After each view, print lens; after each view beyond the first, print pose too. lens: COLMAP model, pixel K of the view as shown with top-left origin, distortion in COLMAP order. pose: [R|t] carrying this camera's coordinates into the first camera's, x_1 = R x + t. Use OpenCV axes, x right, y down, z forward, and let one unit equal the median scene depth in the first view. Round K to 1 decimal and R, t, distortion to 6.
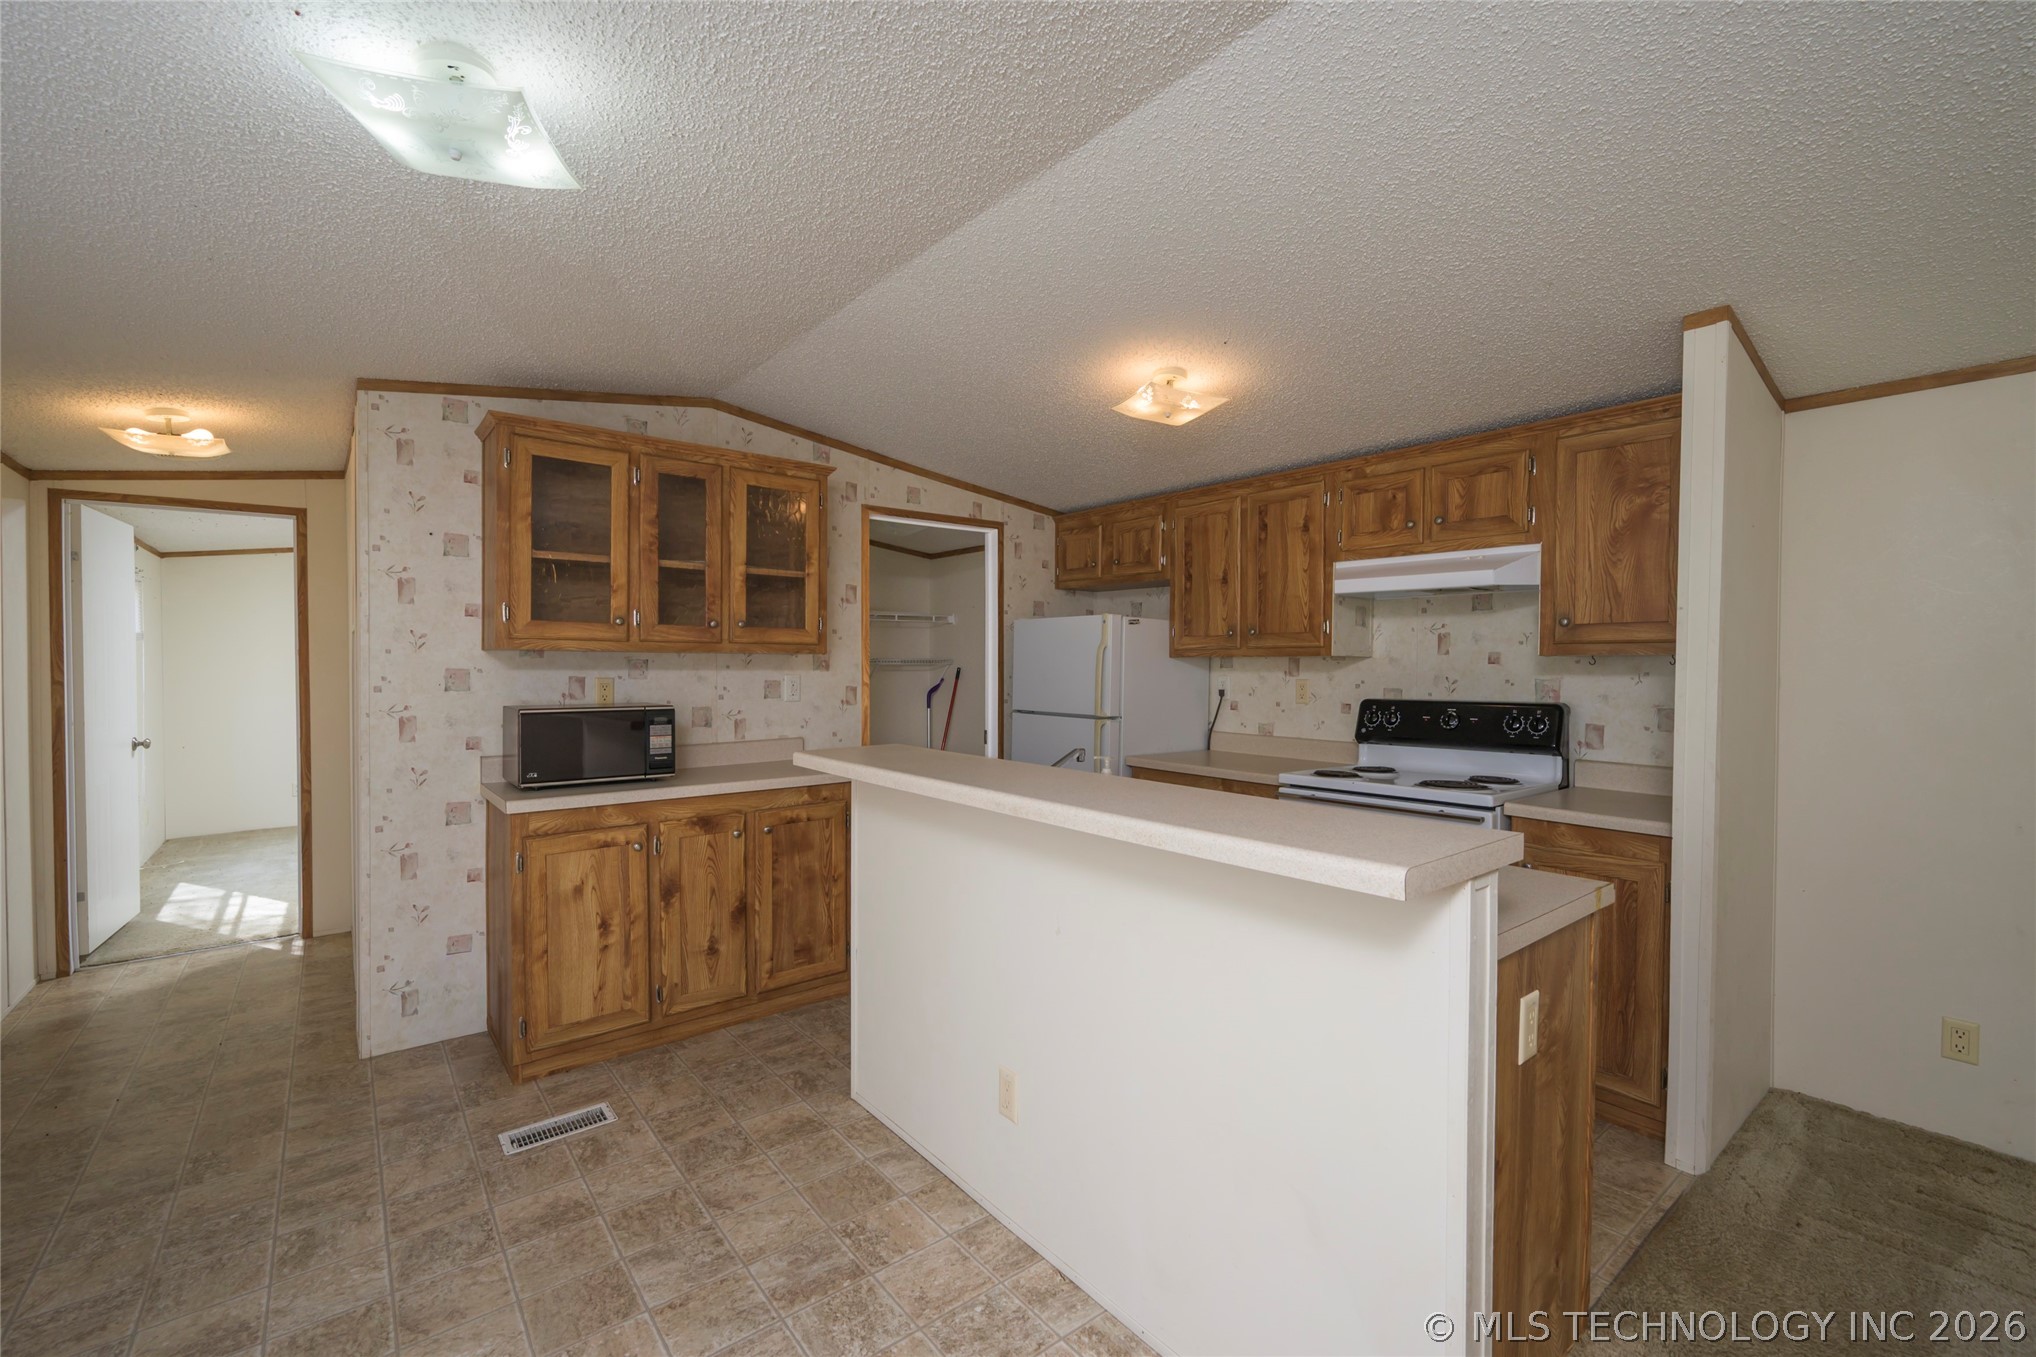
lens RADIAL K [[863.5, 0, 1017.3], [0, 863.5, 676.8], [0, 0, 1]] dist [-0.000524, -0.000094]
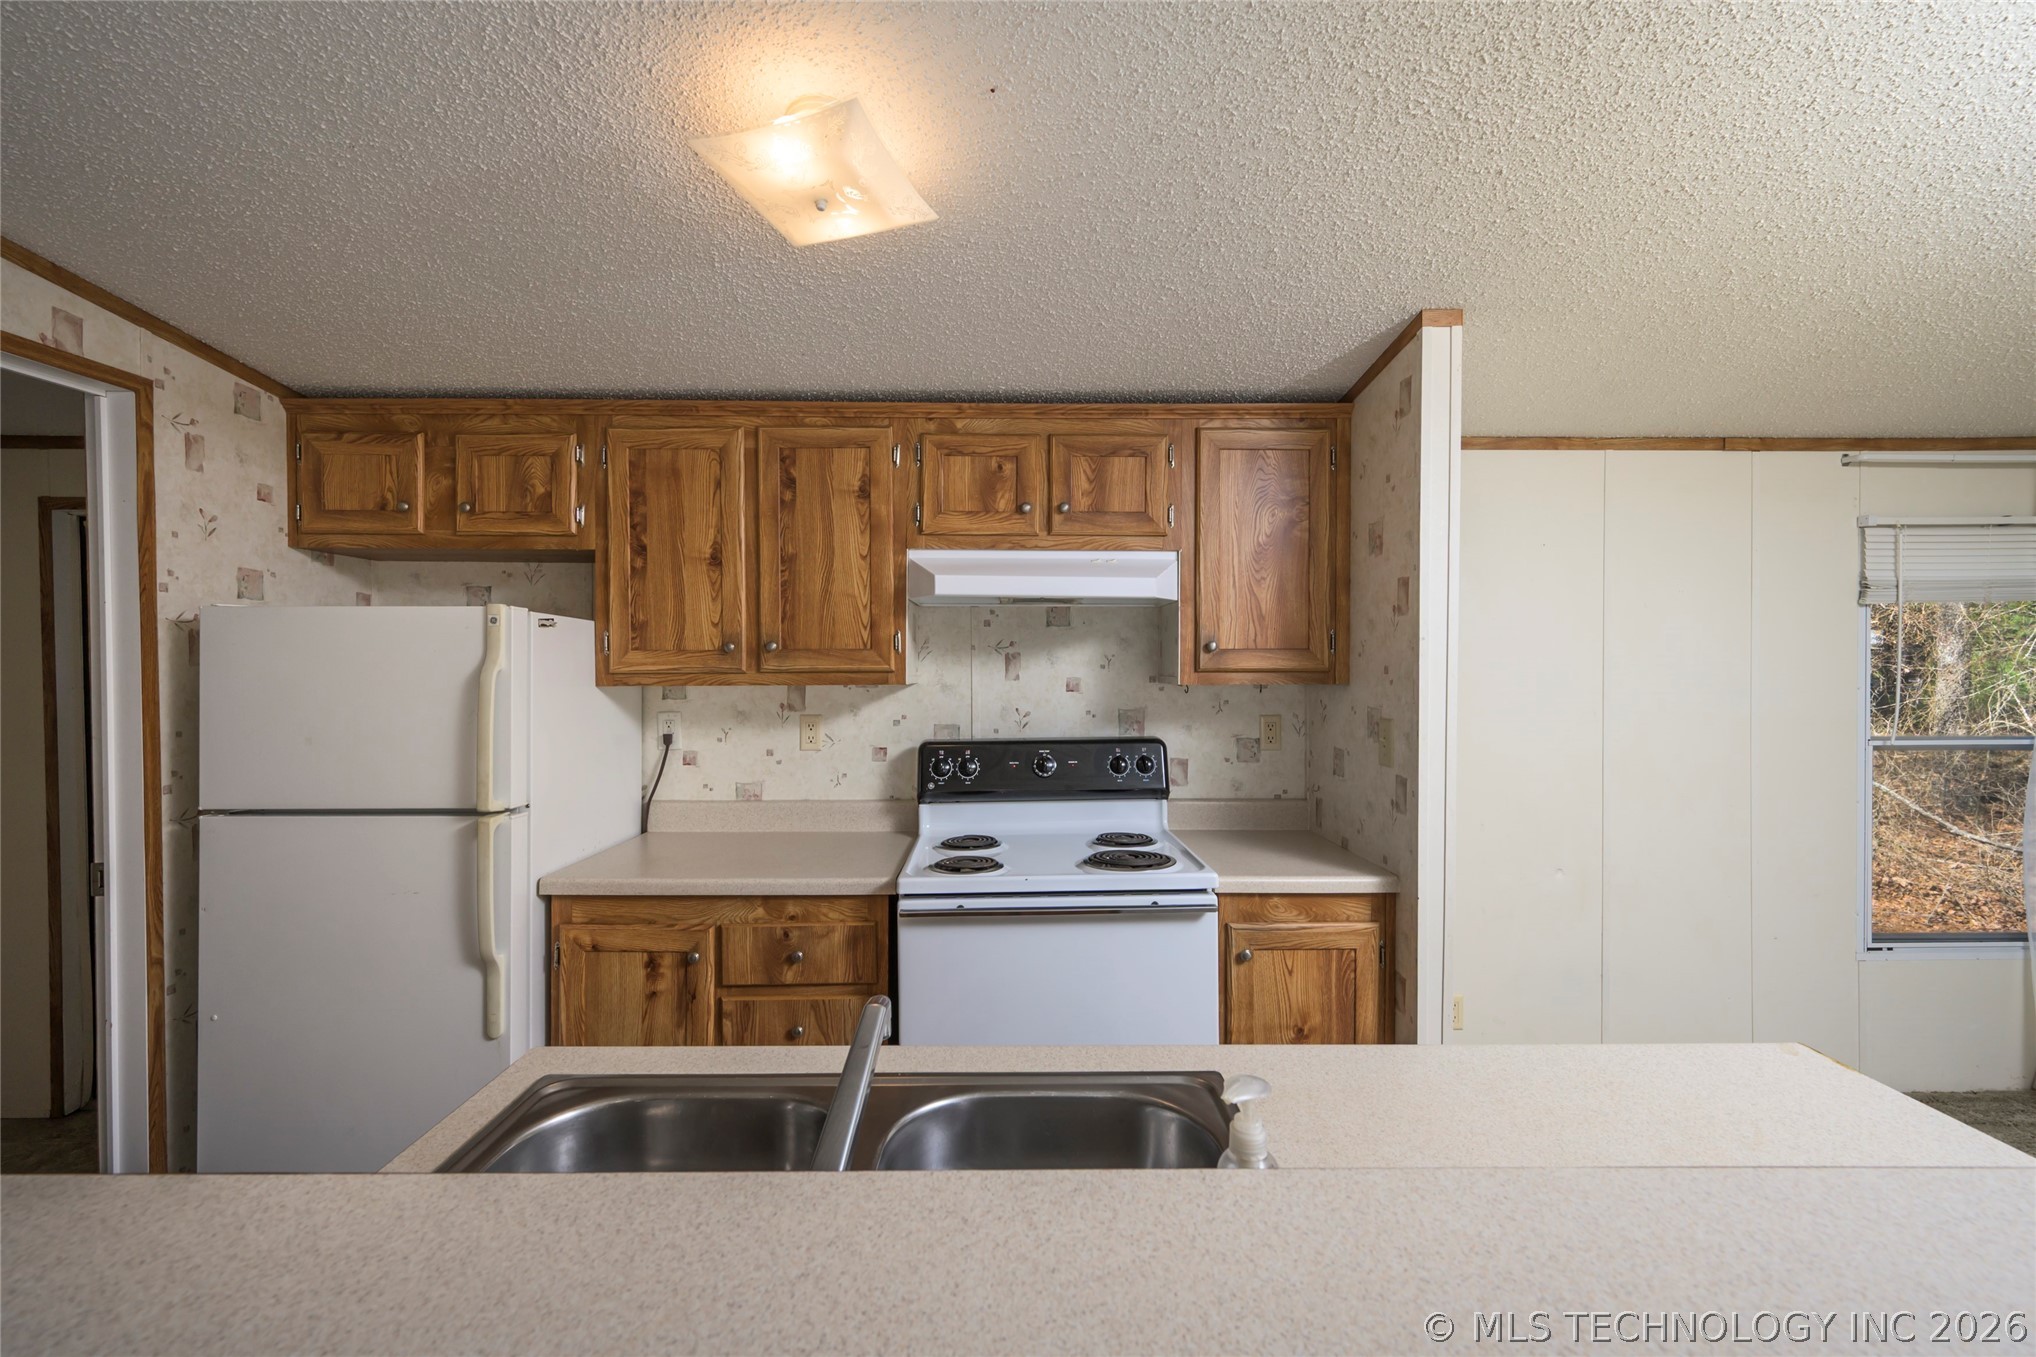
lens RADIAL K [[841.7, 0, 1017.7], [0, 841.7, 681.5], [0, 0, 1]] dist [0.000401, -0.000150]
pose [[0.615279, -0.016881, 0.788129, -0.114467], [0.014679, 0.999843, 0.009956, -0.033136], [-0.788173, 0.005443, 0.615430, 0.533957]]
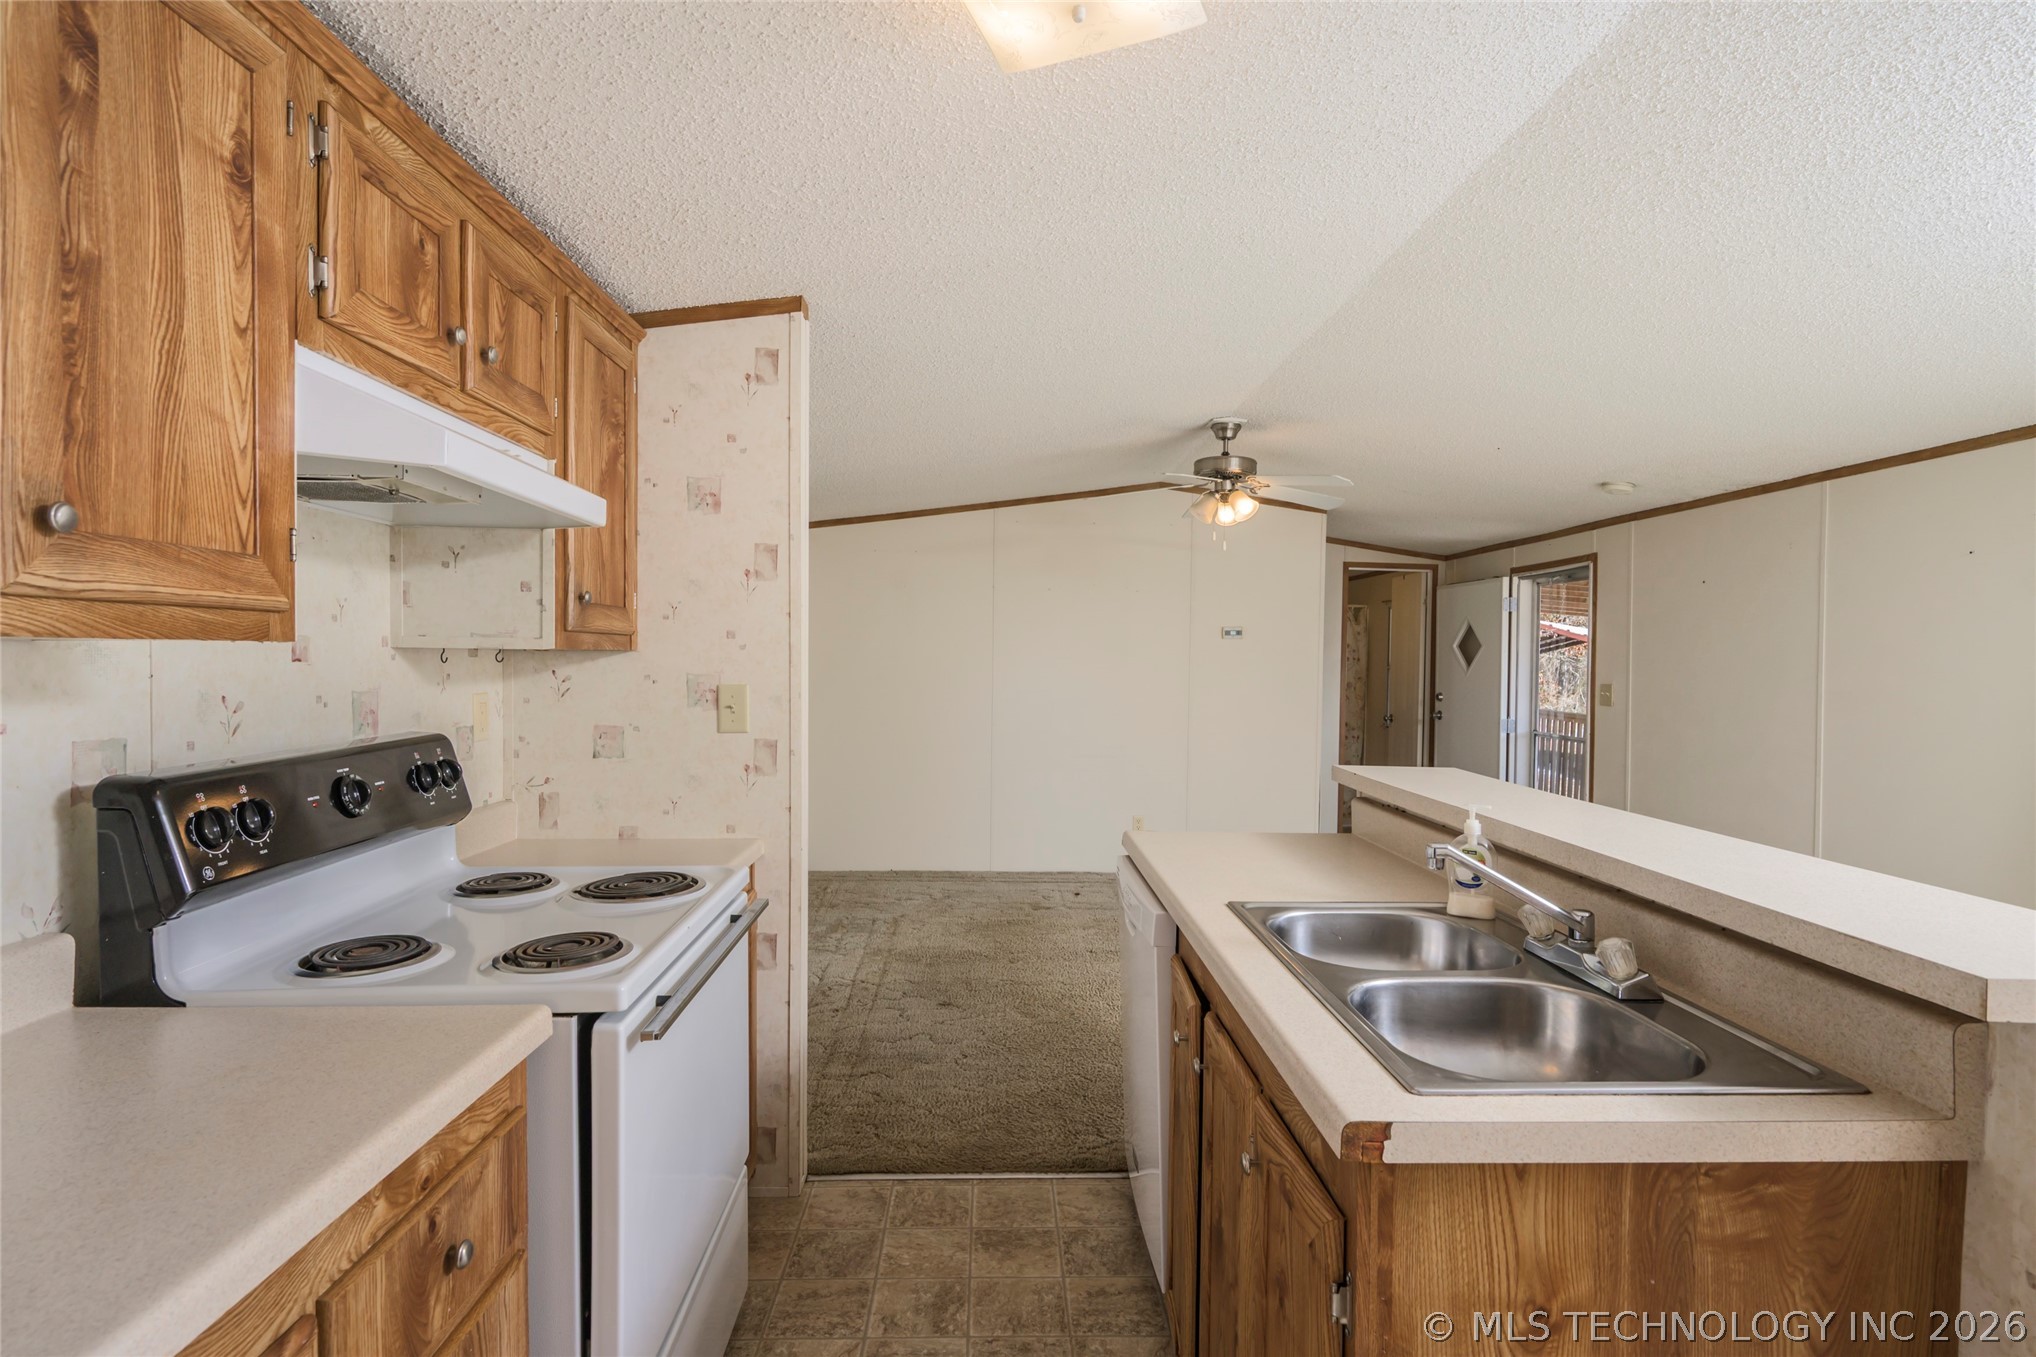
lens RADIAL K [[1023.1, 0, 1018.0], [0, 1023.1, 678.5], [0, 0, 1]] dist [0.000686, 0.000373]
pose [[-0.797231, -0.024511, 0.603177, -0.067664], [-0.004736, 0.999399, 0.034352, -0.025645], [-0.603656, 0.024529, -0.796867, 1.176069]]
